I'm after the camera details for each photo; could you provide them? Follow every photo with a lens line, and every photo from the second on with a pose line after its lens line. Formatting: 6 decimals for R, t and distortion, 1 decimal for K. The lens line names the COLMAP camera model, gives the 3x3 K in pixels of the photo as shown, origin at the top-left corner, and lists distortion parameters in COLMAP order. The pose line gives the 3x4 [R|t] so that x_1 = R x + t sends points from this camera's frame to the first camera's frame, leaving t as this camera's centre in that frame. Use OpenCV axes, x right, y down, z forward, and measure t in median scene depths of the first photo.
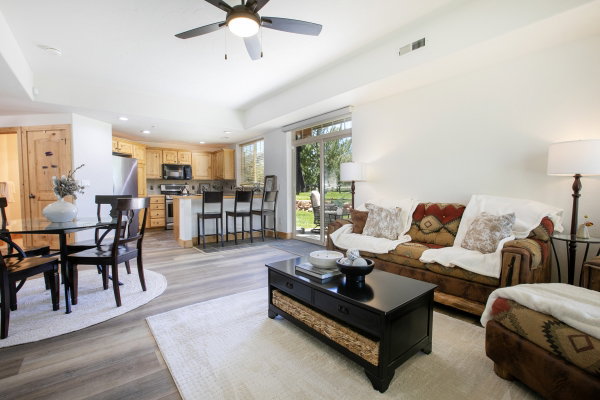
lens RADIAL K [[275.2, 0, 303.7], [0, 275.2, 203.2], [0, 0, 1]] dist [-0.033594, 0.007299]
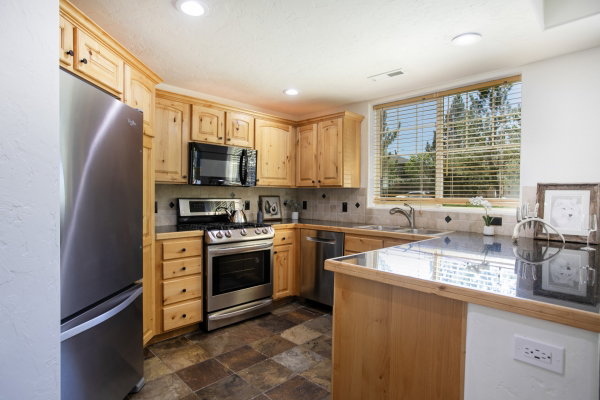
lens RADIAL K [[311.6, 0, 299.4], [0, 311.6, 202.9], [0, 0, 1]] dist [-0.024394, 0.008955]
pose [[0.990725, 0.012680, 0.135292, -0.495479], [-0.009767, 0.999707, -0.022167, -0.064655], [-0.135533, 0.020640, 0.990558, 0.666316]]
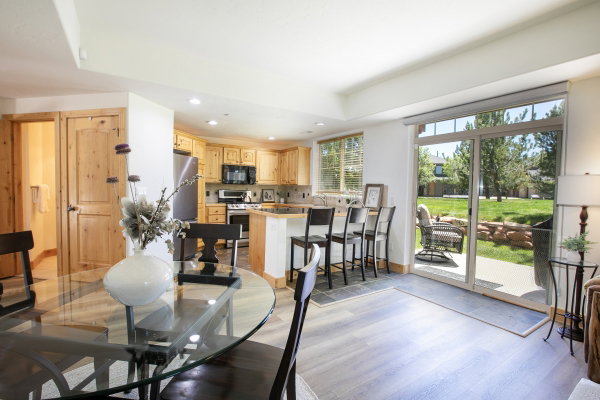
lens RADIAL K [[275.2, 0, 297.9], [0, 275.2, 202.0], [0, 0, 1]] dist [-0.033594, 0.007299]
pose [[0.996394, 0.028315, -0.079980, -0.265885], [-0.028580, 0.999589, -0.002163, -0.044503], [0.079886, 0.004441, 0.996794, 0.247892]]
